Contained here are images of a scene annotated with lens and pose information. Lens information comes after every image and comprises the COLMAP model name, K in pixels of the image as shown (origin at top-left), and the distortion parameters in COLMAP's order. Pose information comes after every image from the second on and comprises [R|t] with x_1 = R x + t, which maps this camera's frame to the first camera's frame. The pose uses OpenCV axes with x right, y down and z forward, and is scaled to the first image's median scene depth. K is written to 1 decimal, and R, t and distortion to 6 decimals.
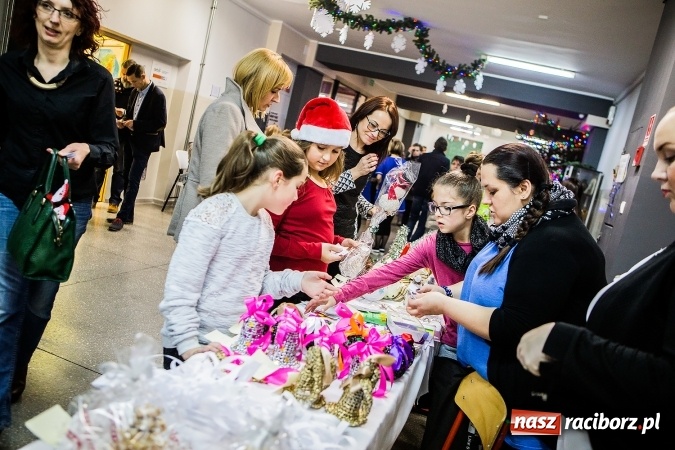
lens RADIAL K [[619.5, 0, 337.5], [0, 619.5, 225.0], [0, 0, 1]] dist [-0.086794, 0.154455]
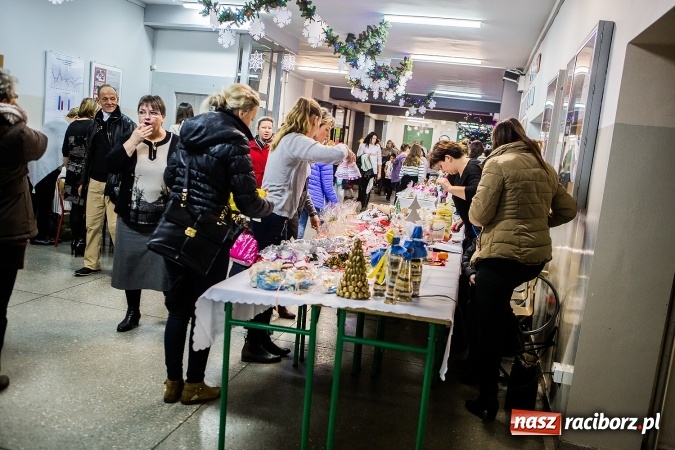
lens RADIAL K [[619.5, 0, 337.5], [0, 619.5, 225.0], [0, 0, 1]] dist [-0.086794, 0.154455]
pose [[0.989400, -0.129834, 0.065038, -0.224349], [0.129091, 0.991511, 0.015522, 0.060798], [-0.066501, -0.006962, 0.997762, -0.856305]]
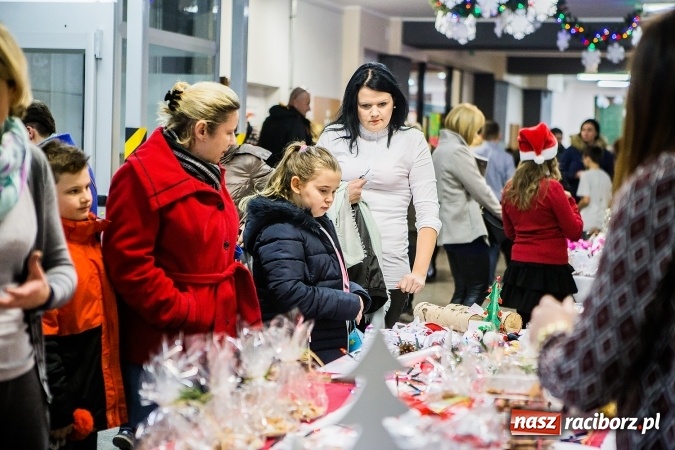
lens RADIAL K [[1306.4, 0, 337.5], [0, 1306.4, 225.0], [0, 0, 1]] dist [0.227155, -0.060721]
pose [[0.981907, -0.187742, -0.024738, -0.152604], [0.185436, 0.979766, -0.075307, 0.055280], [0.038376, 0.069358, 0.996853, -0.701766]]
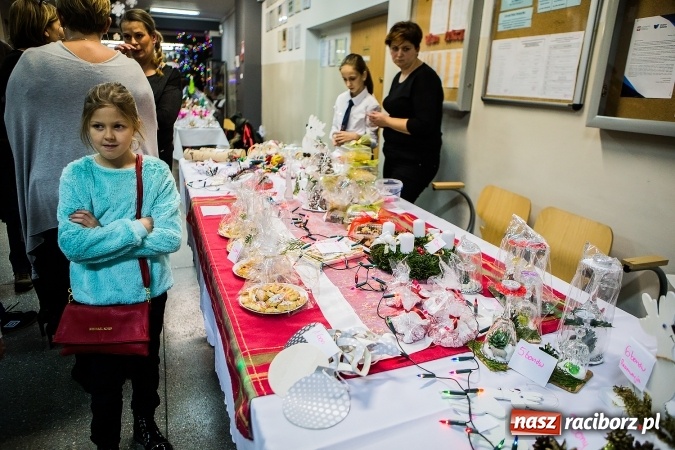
lens RADIAL K [[483.6, 0, 337.5], [0, 483.6, 225.0], [0, 0, 1]] dist [-0.081110, 0.059424]
pose [[0.785986, -0.352134, 0.508161, -0.263300], [0.222012, 0.927878, 0.299588, 0.021284], [-0.577007, -0.122654, 0.807477, -0.536193]]
